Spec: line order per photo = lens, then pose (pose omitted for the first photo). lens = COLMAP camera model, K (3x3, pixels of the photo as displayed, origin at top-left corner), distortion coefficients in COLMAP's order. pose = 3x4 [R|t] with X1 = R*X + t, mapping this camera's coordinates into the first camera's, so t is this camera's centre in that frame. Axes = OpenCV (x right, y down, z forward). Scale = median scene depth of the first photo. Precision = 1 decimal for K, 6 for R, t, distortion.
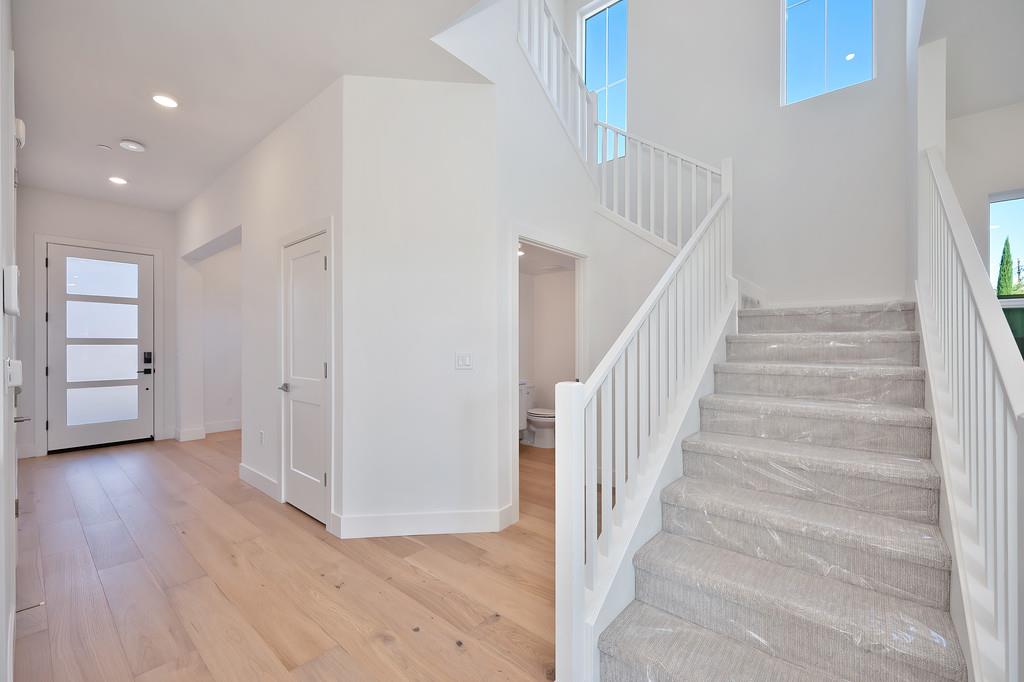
lens RADIAL K [[415.4, 0, 512.0], [0, 415.4, 341.0], [0, 0, 1]] dist [-0.000280, -0.000029]
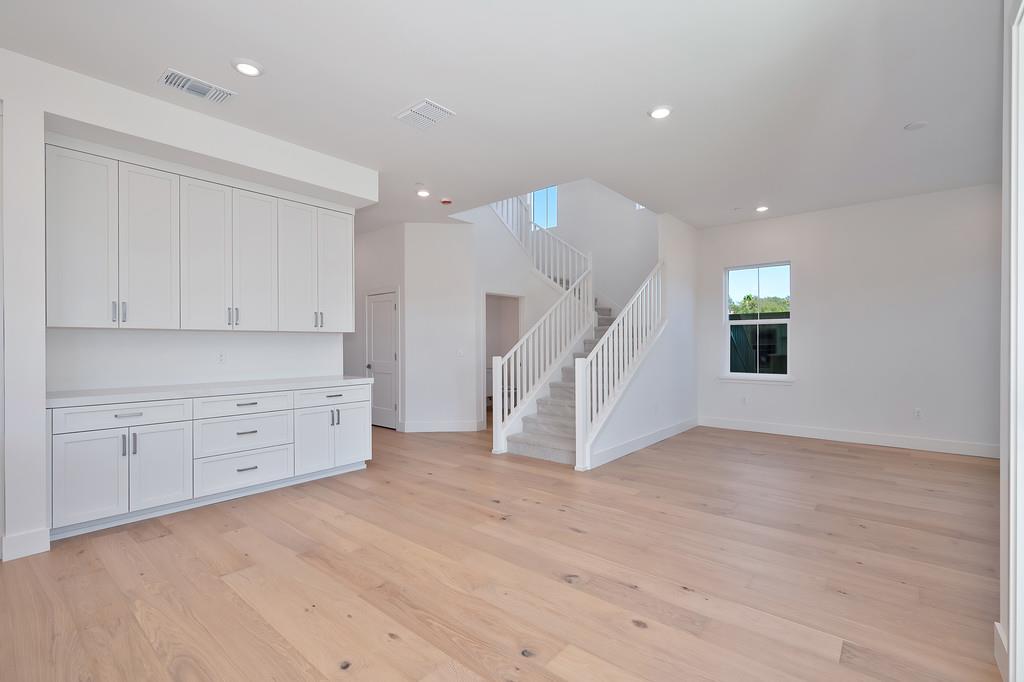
lens RADIAL K [[459.4, 0, 512.0], [0, 459.4, 341.0], [0, 0, 1]] dist [0.000456, 0.000021]
pose [[0.999567, -0.003863, 0.029158, 0.082383], [0.003813, 0.999991, 0.001764, -0.012272], [-0.029164, -0.001652, 0.999573, -1.382218]]
